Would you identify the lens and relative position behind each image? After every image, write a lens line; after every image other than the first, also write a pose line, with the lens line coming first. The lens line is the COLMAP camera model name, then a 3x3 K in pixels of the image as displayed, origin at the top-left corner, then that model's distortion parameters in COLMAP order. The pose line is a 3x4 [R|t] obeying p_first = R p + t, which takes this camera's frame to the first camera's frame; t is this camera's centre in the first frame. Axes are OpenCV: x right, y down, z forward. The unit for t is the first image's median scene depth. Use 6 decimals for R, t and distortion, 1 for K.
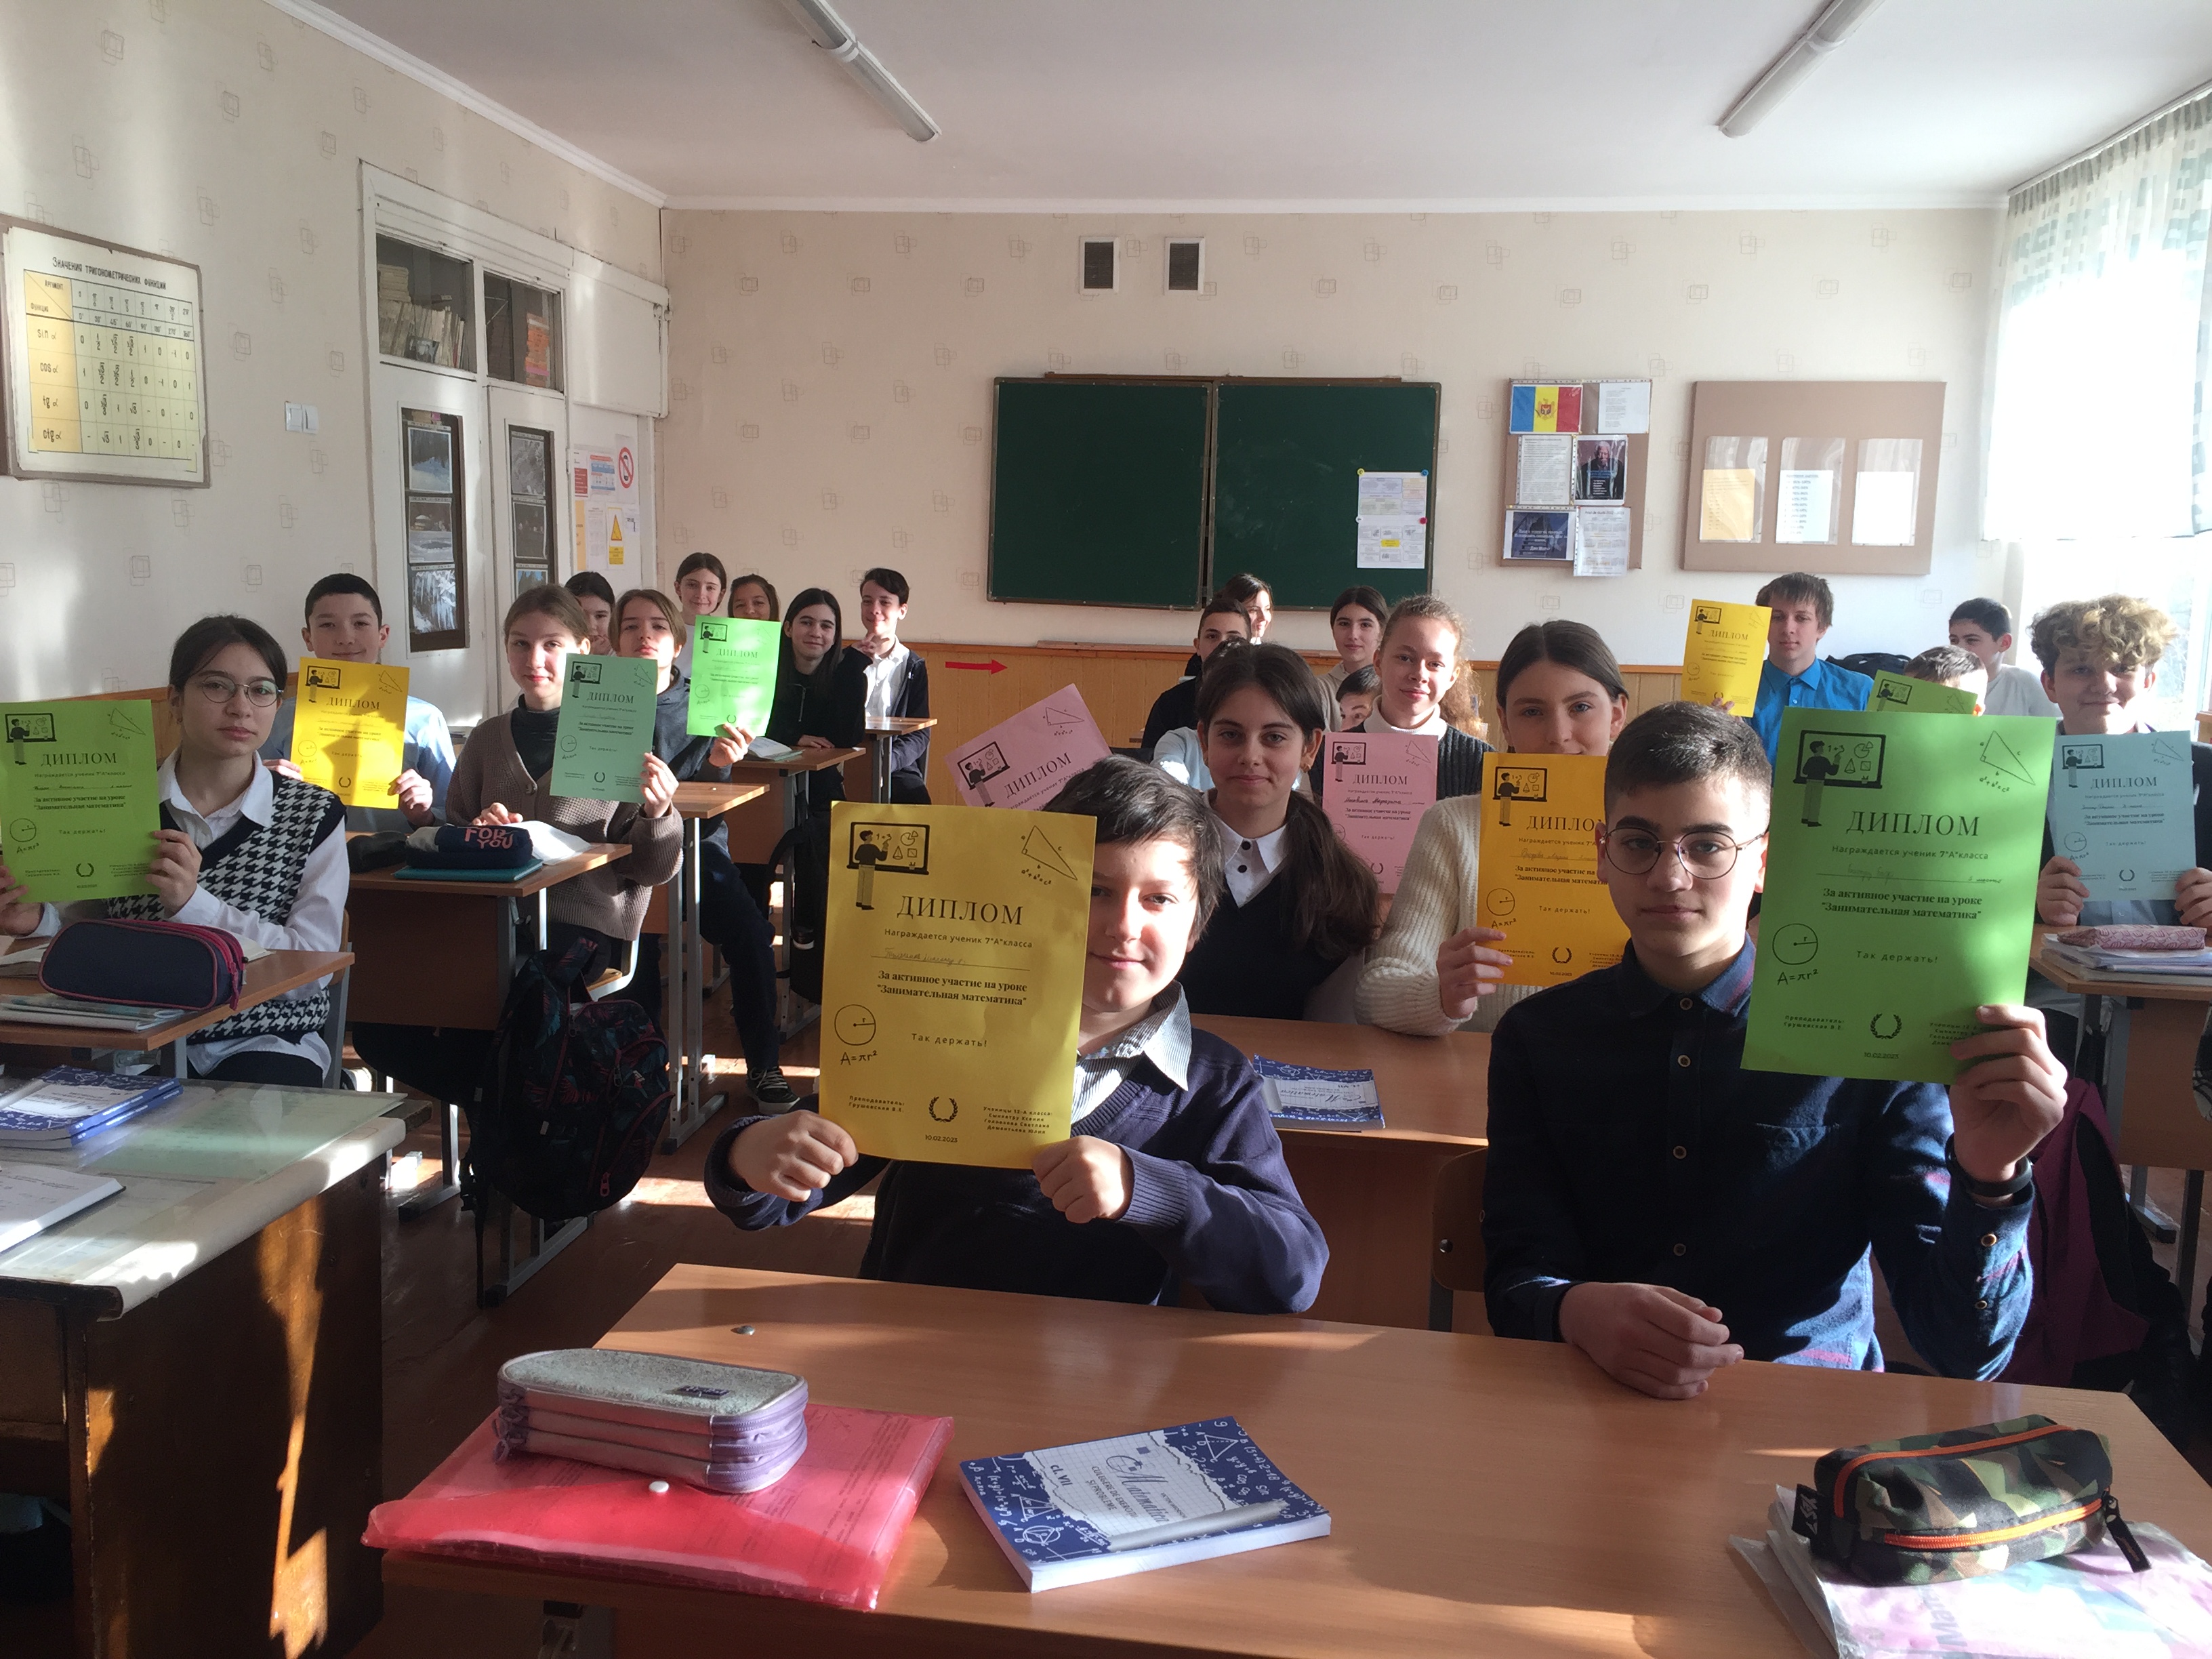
lens RADIAL K [[1865.5, 0, 1099.2], [0, 1865.5, 828.9], [0, 0, 1]] dist [-0.002122, -0.037208]
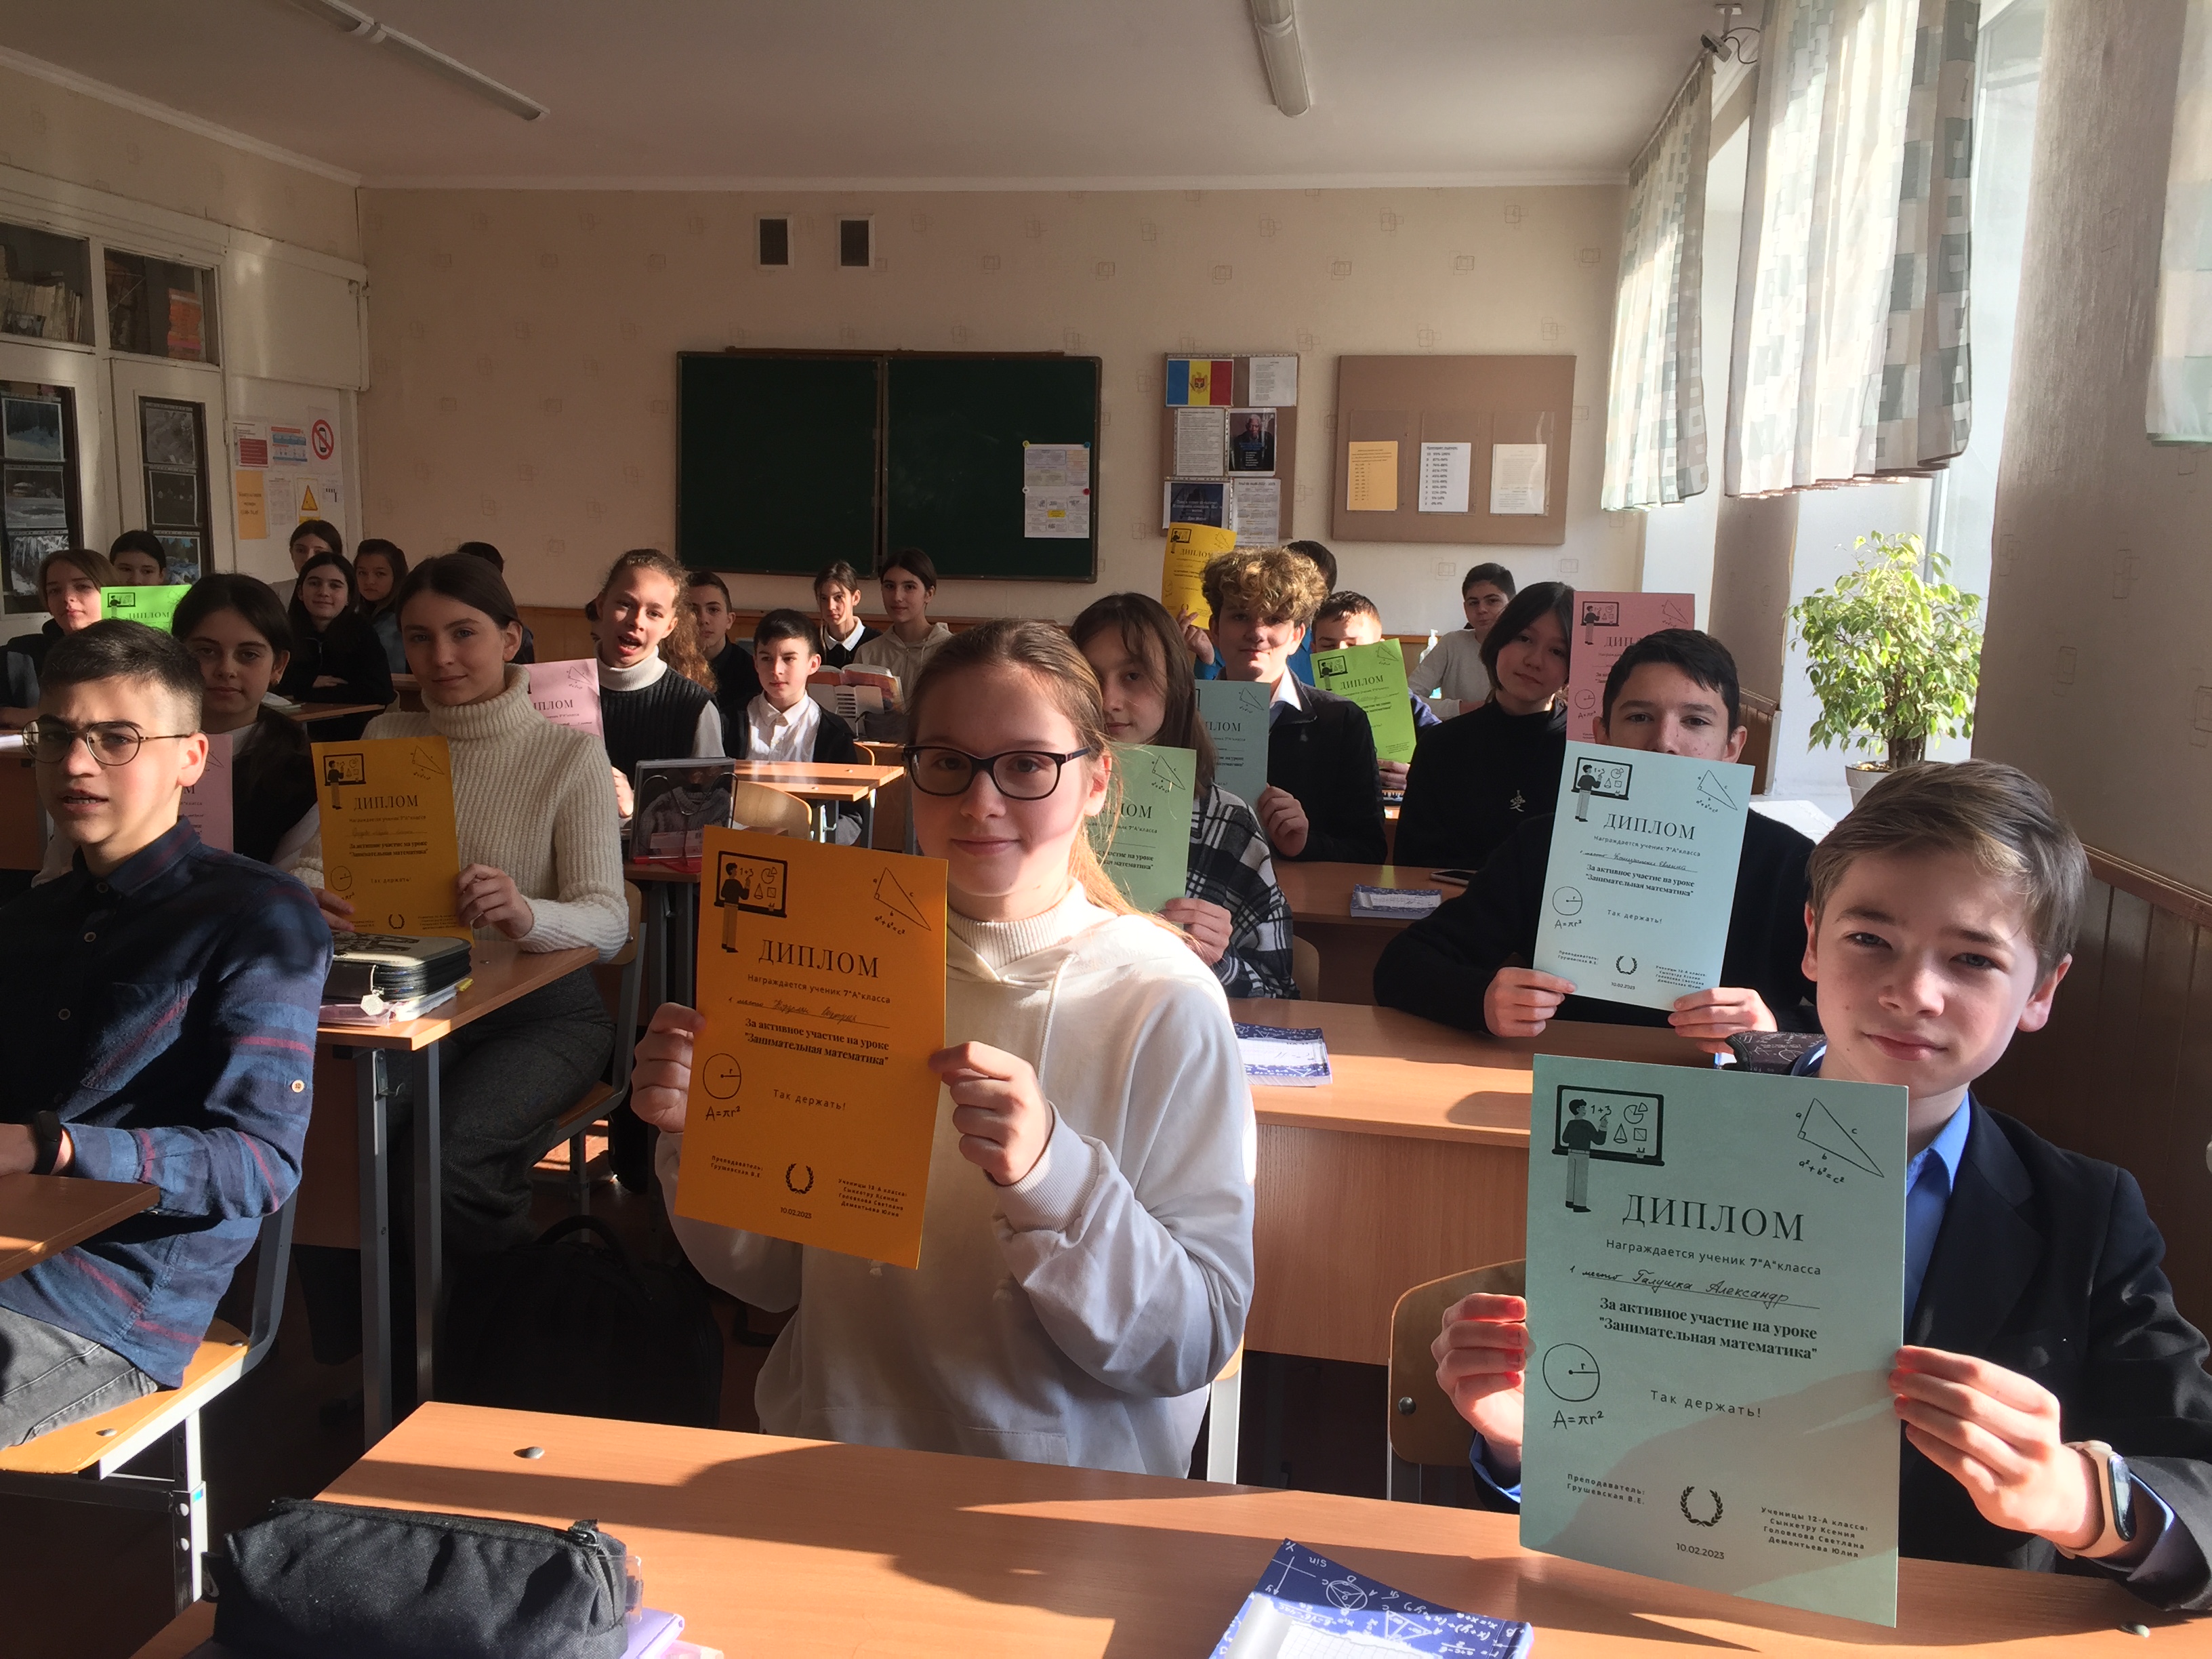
lens RADIAL K [[1865.5, 0, 1111.8], [0, 1865.5, 827.8], [0, 0, 1]] dist [-0.002122, -0.037208]
pose [[0.999990, 0.002266, -0.003874, 0.196017], [-0.002237, 0.999968, 0.007661, 0.012124], [0.003891, -0.007653, 0.999963, -0.028438]]
